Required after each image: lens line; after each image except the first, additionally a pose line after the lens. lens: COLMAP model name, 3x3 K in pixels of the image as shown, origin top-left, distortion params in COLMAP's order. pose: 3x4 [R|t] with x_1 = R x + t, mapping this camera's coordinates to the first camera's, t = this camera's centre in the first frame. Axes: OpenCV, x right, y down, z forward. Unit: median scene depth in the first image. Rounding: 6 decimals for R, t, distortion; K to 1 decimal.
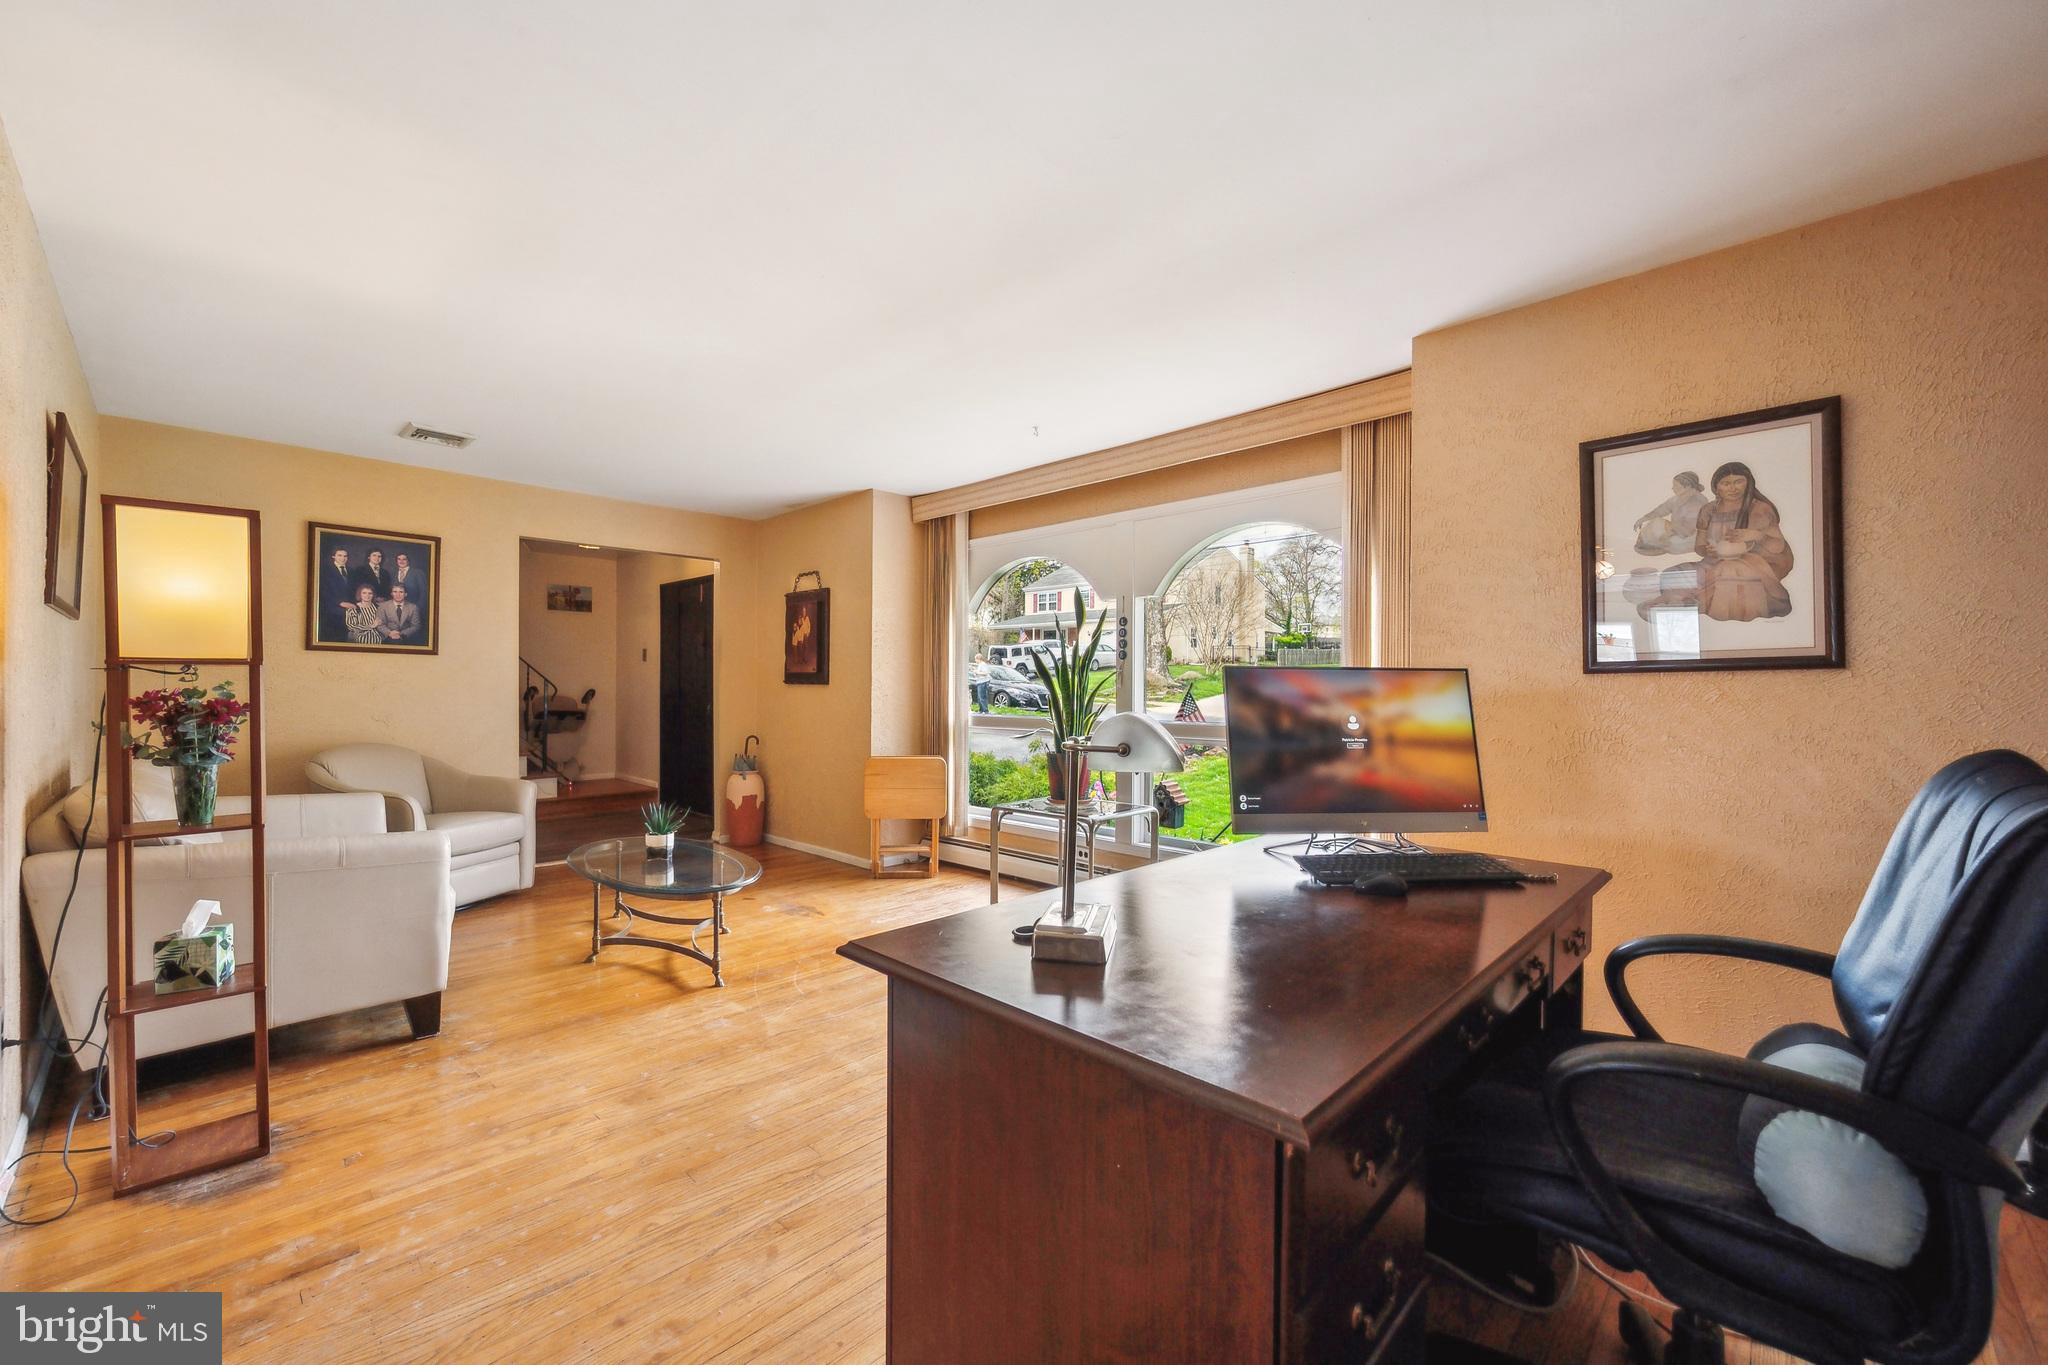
lens RADIAL K [[816.7, 0, 1016.0], [0, 816.7, 689.3], [0, 0, 1]] dist [-0.000966, -0.000069]
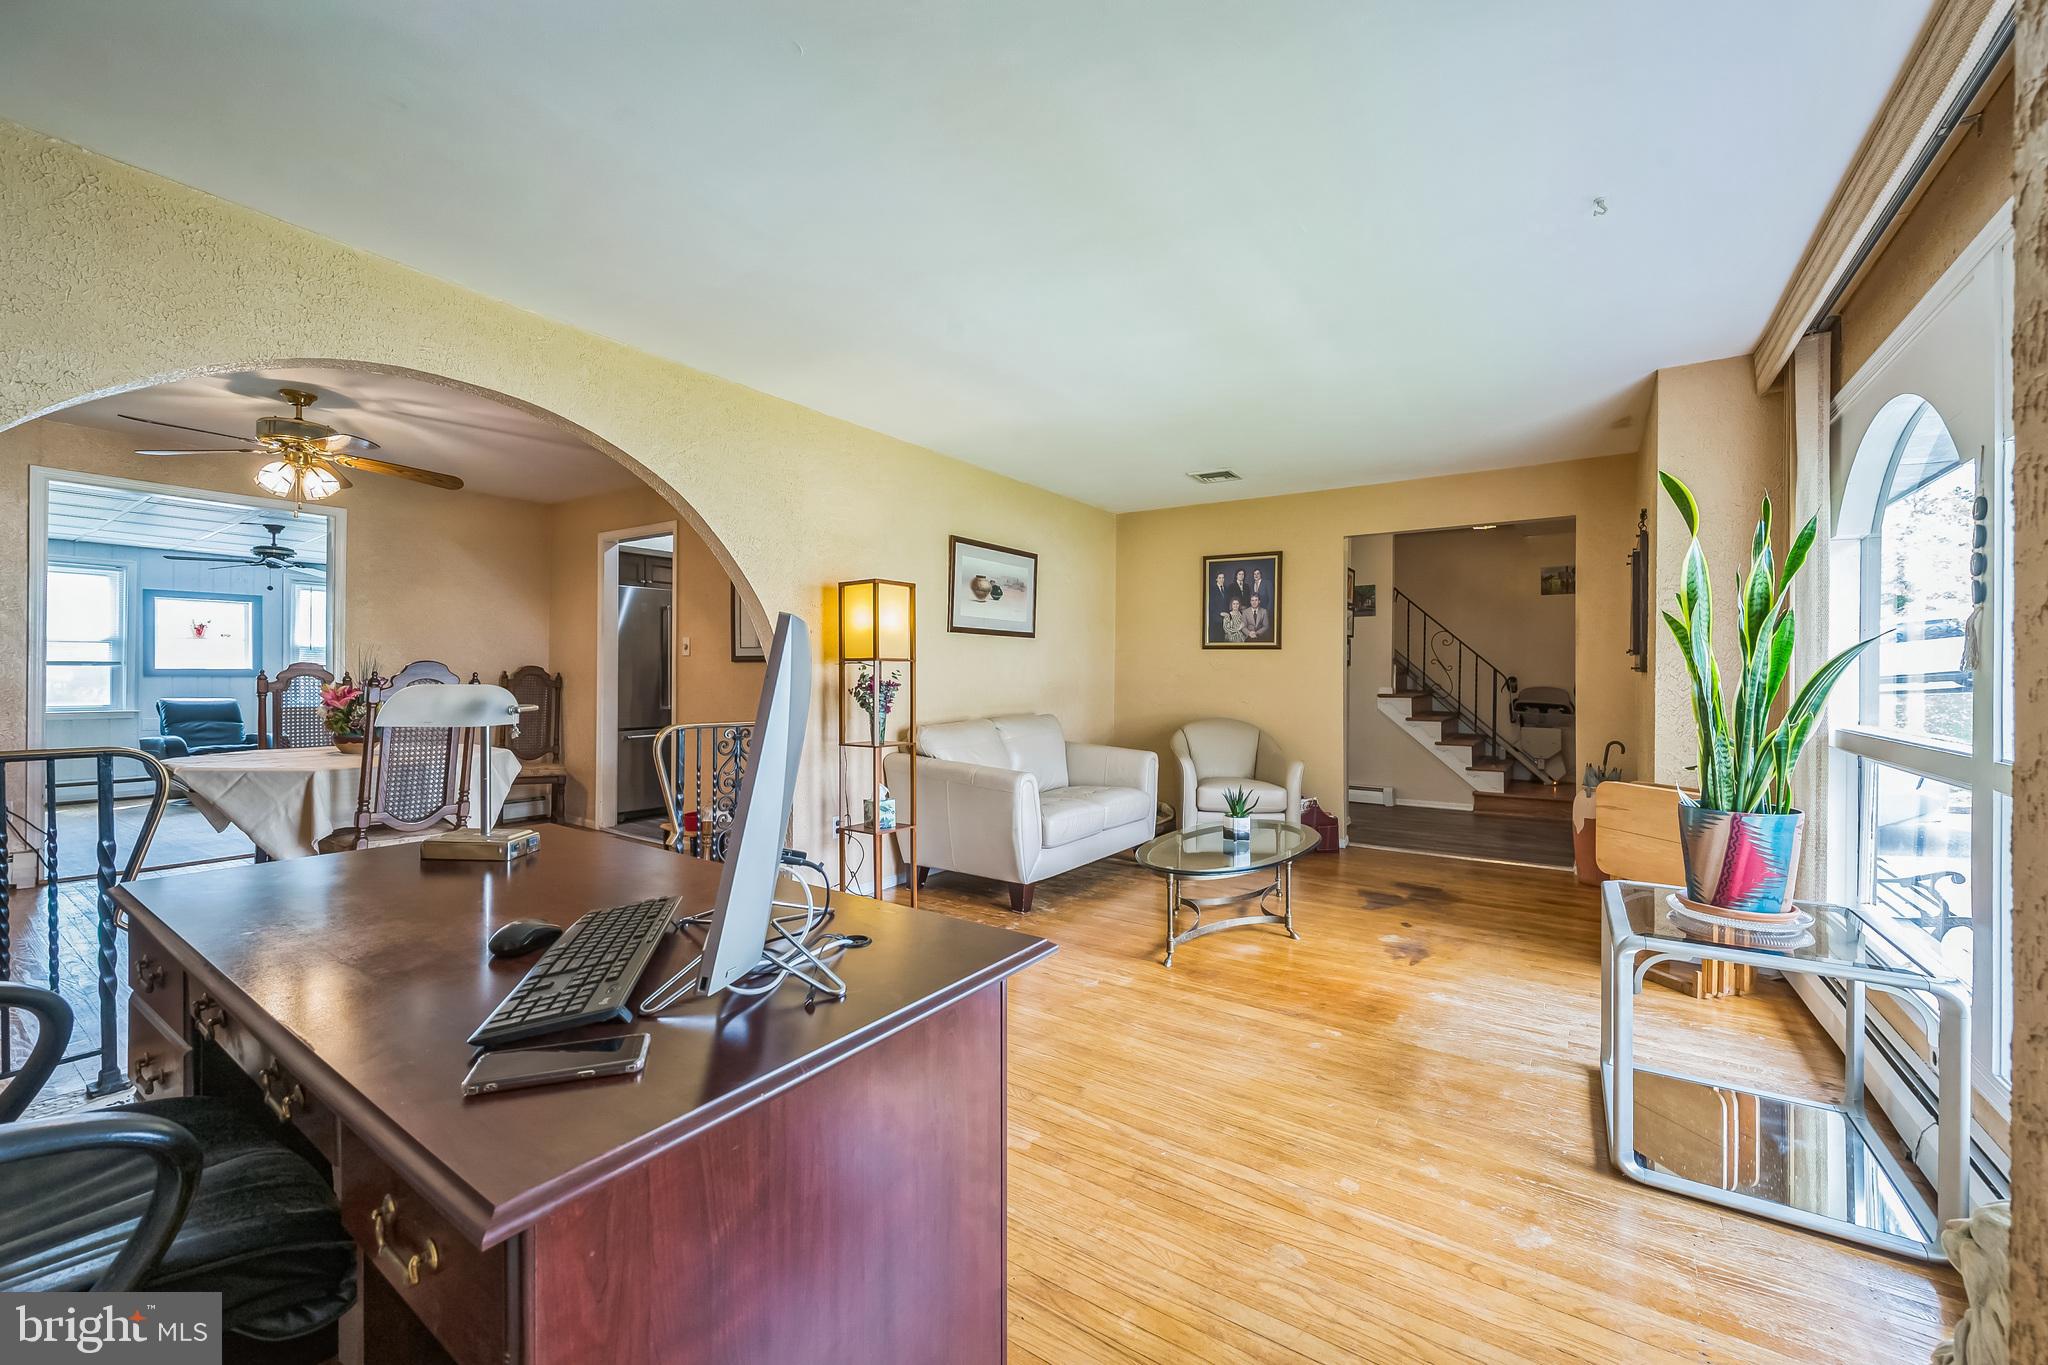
lens RADIAL K [[816.7, 0, 1028.5], [0, 816.7, 679.7], [0, 0, 1]] dist [-0.000966, -0.000069]
pose [[0.170675, 0.002747, -0.985324, 0.469143], [-0.006327, 0.999979, 0.001692, 0.003098], [0.985307, 0.005946, 0.170688, 0.494900]]
